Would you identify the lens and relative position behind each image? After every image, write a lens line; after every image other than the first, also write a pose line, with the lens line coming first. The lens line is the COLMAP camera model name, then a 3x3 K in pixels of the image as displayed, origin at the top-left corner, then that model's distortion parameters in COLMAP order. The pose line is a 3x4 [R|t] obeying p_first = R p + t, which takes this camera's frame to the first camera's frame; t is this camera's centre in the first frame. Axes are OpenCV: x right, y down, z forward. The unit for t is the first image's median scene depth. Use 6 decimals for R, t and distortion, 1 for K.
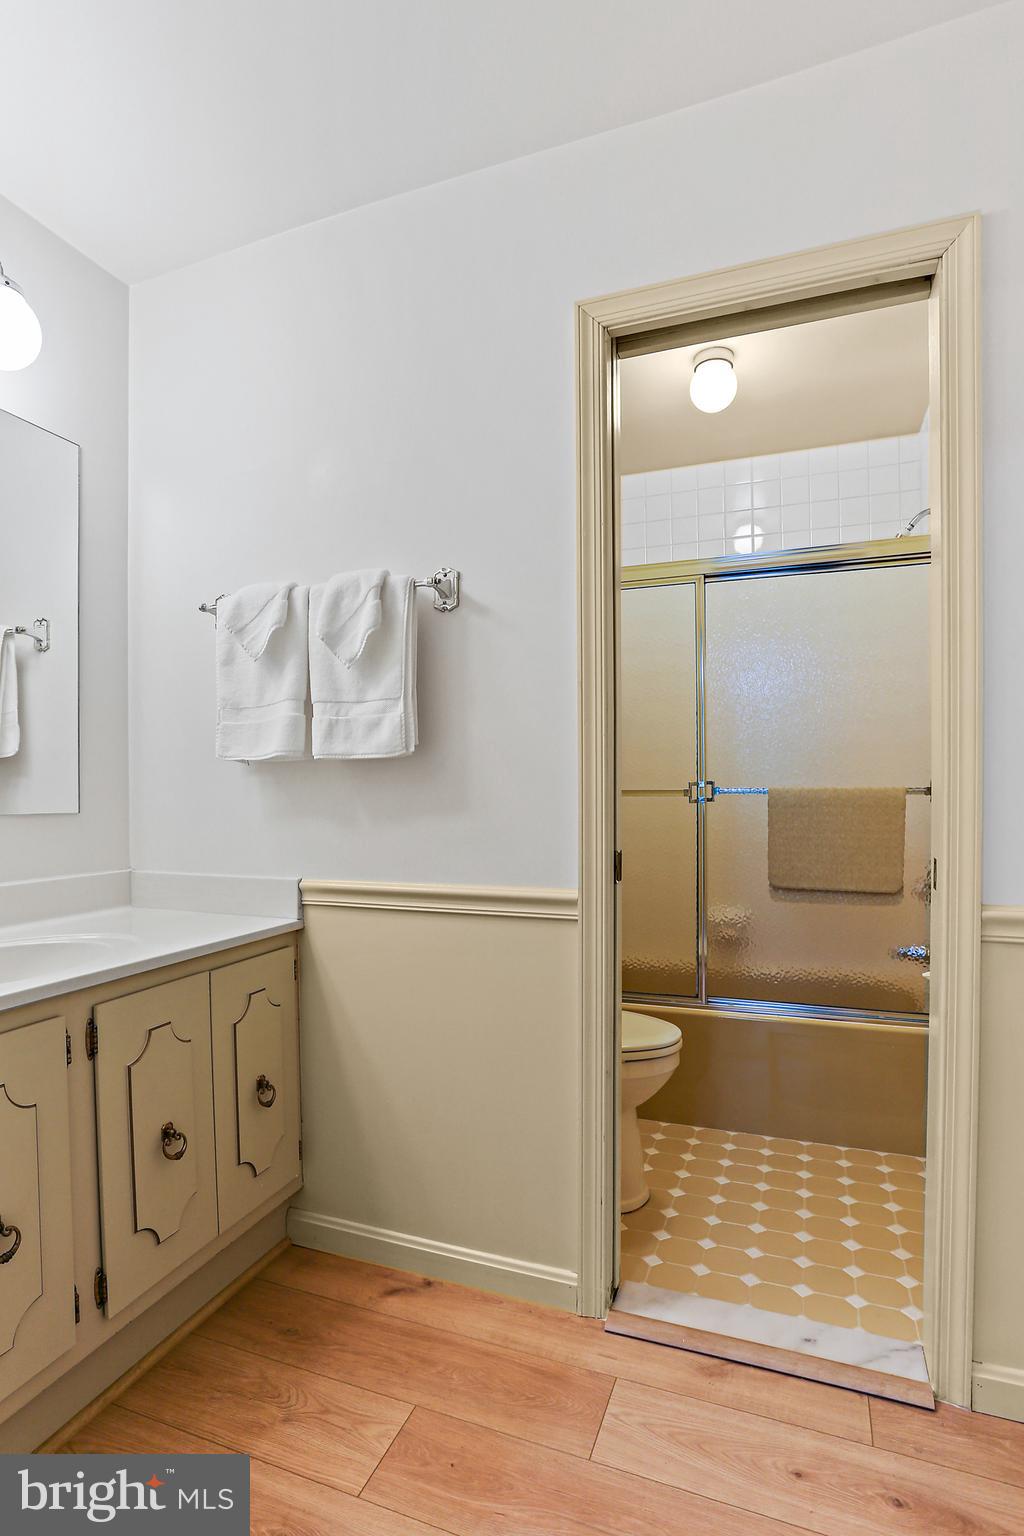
lens RADIAL K [[762.2, 0, 517.5], [0, 762.2, 782.9], [0, 0, 1]] dist [-0.060599, 0.031000]
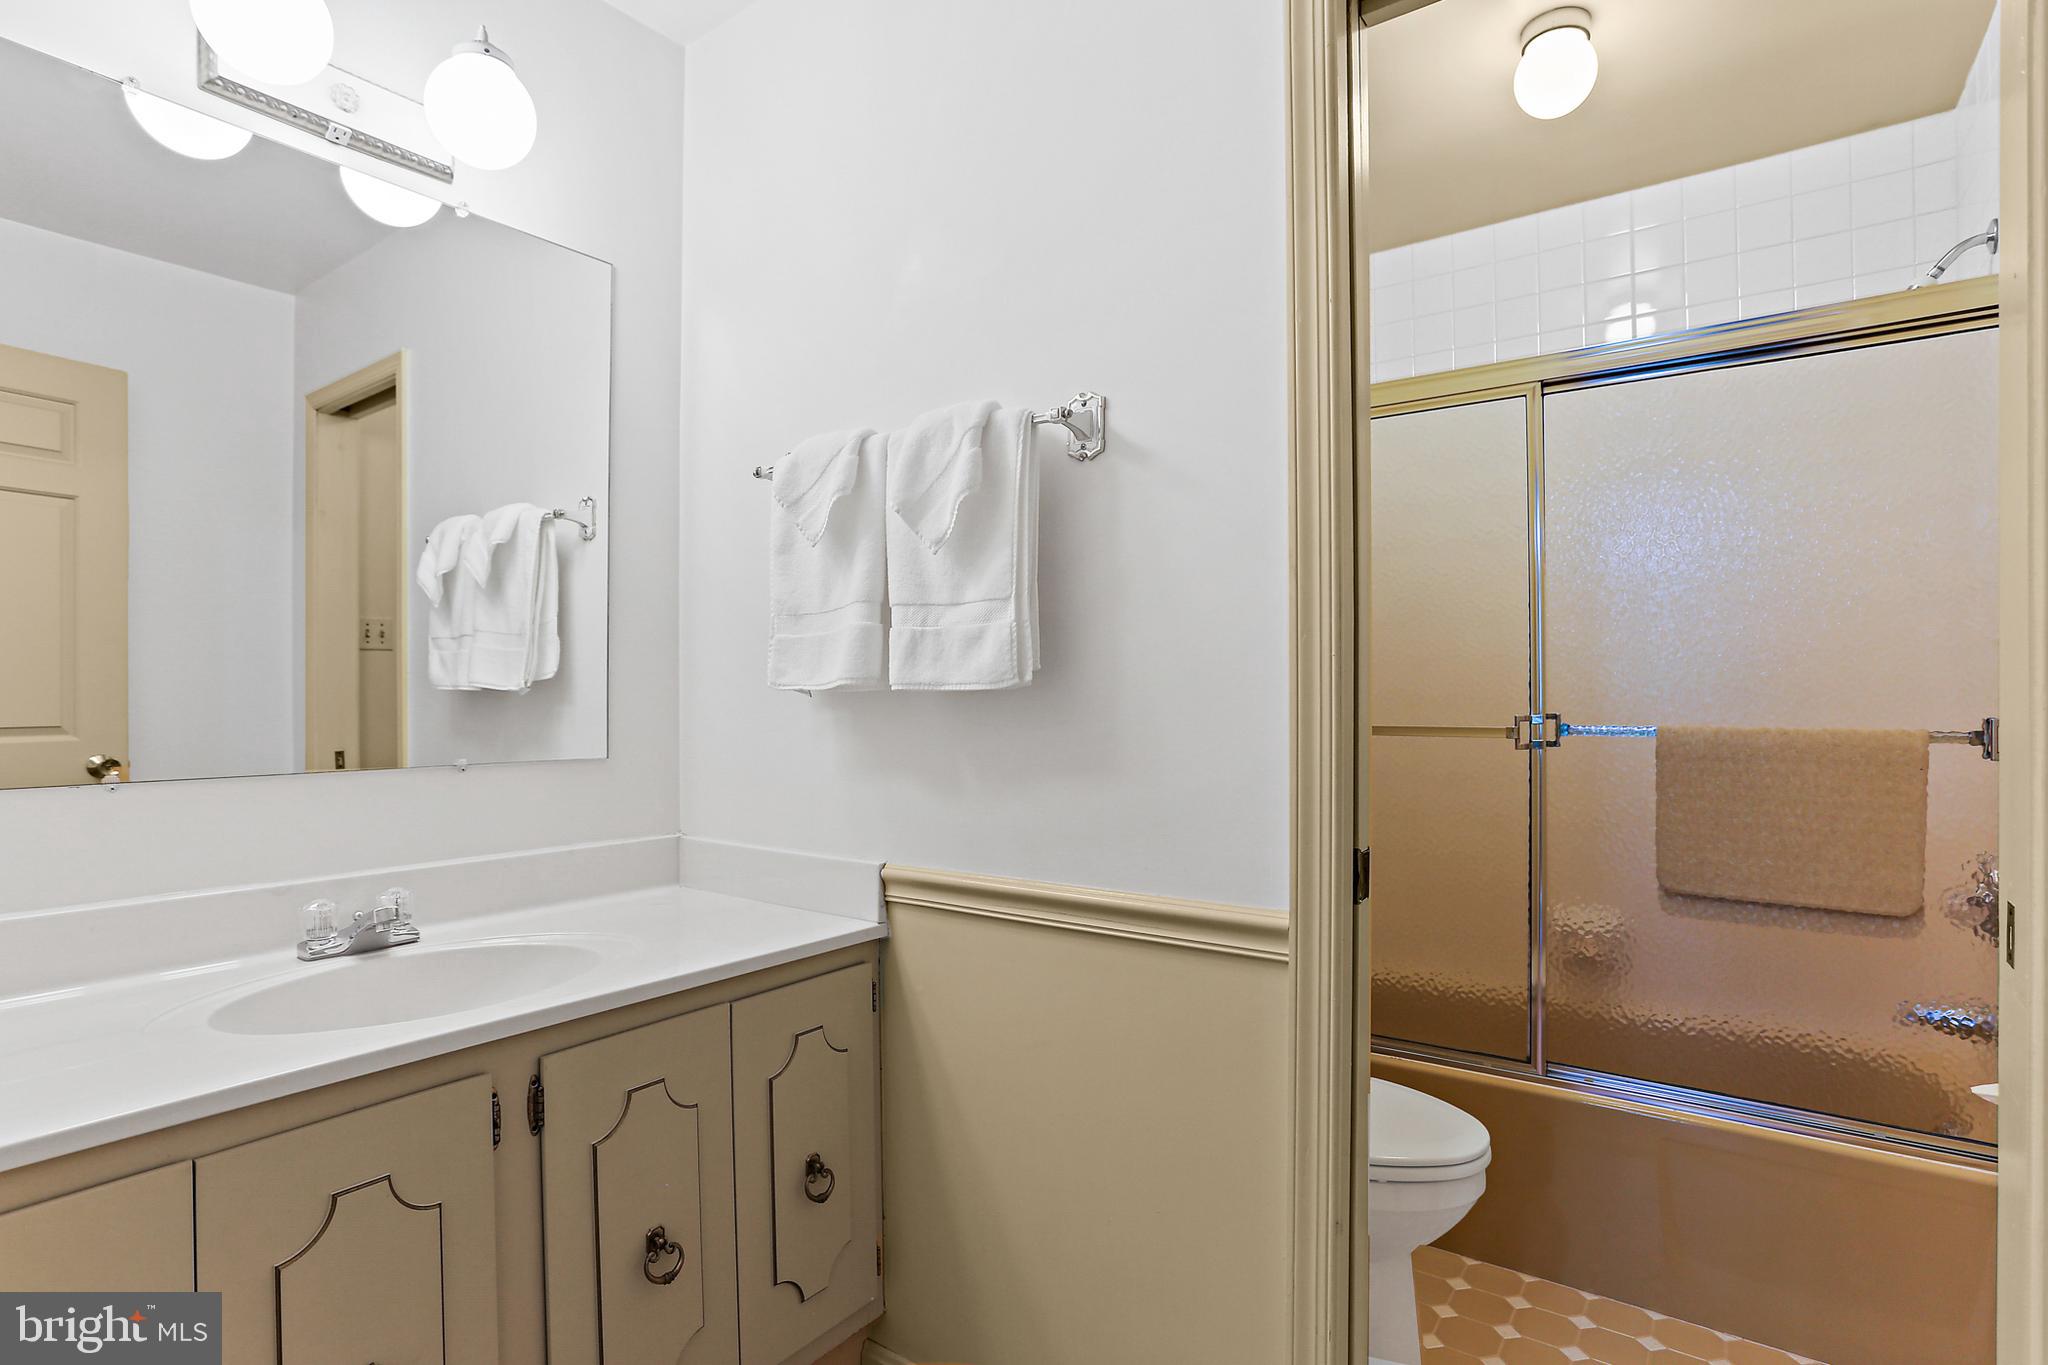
lens RADIAL K [[1016.3, 0, 1024.0], [0, 1016.3, 682.5], [0, 0, 1]] dist [-0.060599, 0.031000]
pose [[0.966557, 0.000849, -0.256451, 0.073398], [-0.003315, 0.999952, -0.009185, -0.029653], [0.256431, 0.009728, 0.966514, 0.159636]]
